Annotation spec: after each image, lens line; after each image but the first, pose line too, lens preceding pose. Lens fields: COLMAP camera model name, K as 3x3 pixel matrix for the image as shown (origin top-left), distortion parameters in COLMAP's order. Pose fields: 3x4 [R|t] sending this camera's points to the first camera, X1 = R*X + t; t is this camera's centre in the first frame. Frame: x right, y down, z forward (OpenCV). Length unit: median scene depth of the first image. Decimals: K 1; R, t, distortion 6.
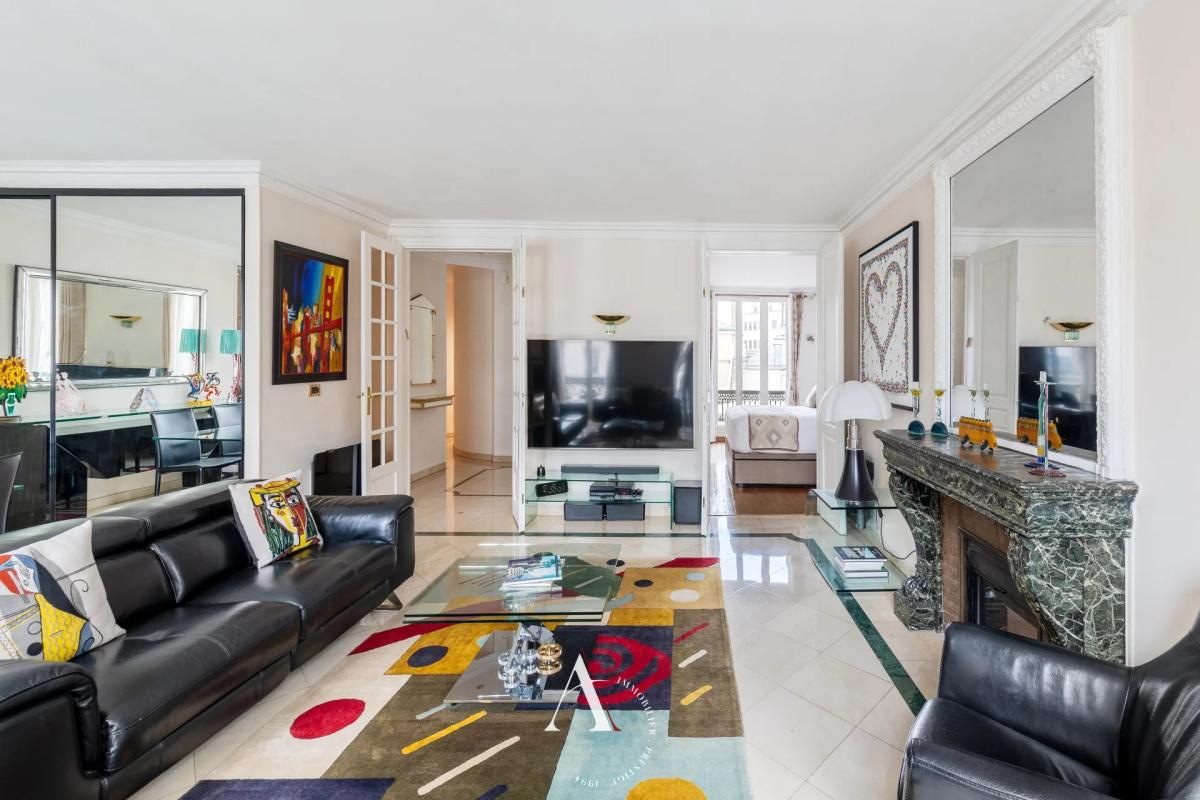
lens RADIAL K [[589.5, 0, 716.3], [0, 589.5, 365.5], [0, 0, 1]] dist [-0.003070, 0.001364]
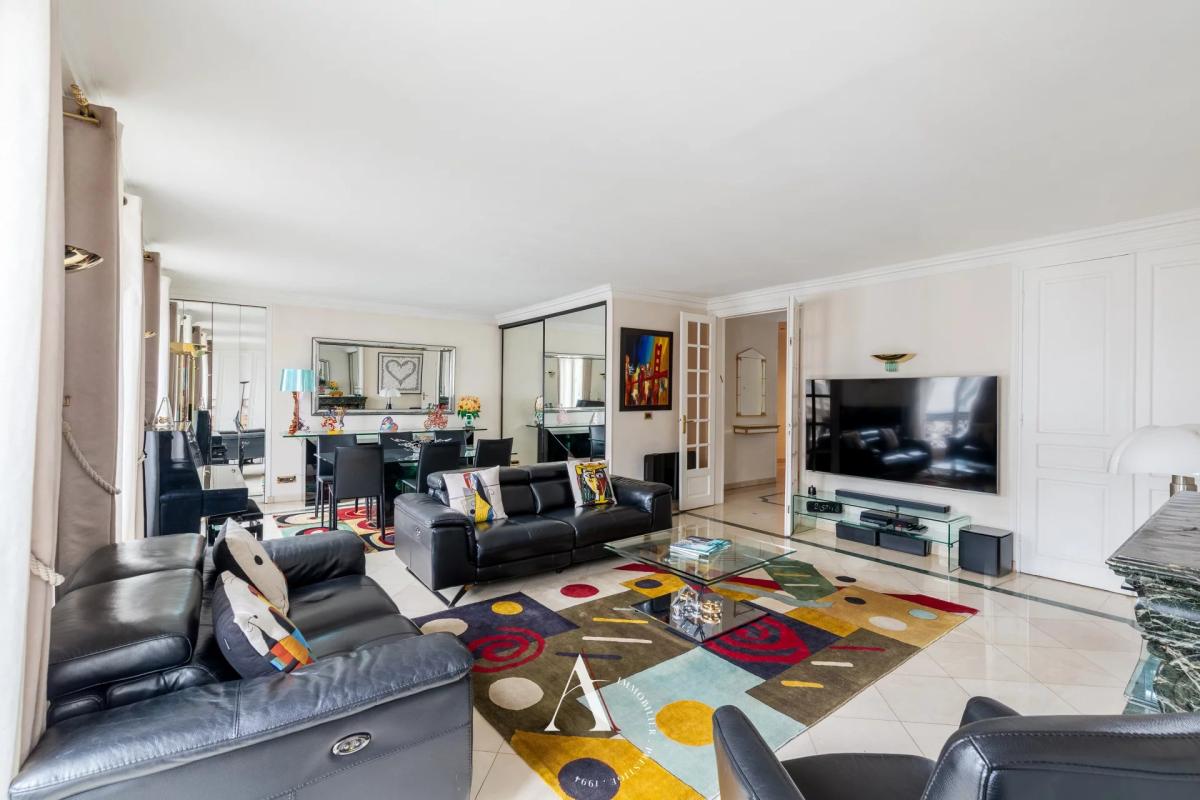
lens RADIAL K [[525.6, 0, 602.4], [0, 525.6, 394.8], [0, 0, 1]] dist [-0.004230, 0.001707]
pose [[0.596499, -0.004989, -0.802598, 0.389218], [-0.006179, 0.999923, -0.010807, 0.000719], [0.802590, 0.011405, 0.596422, 0.038688]]
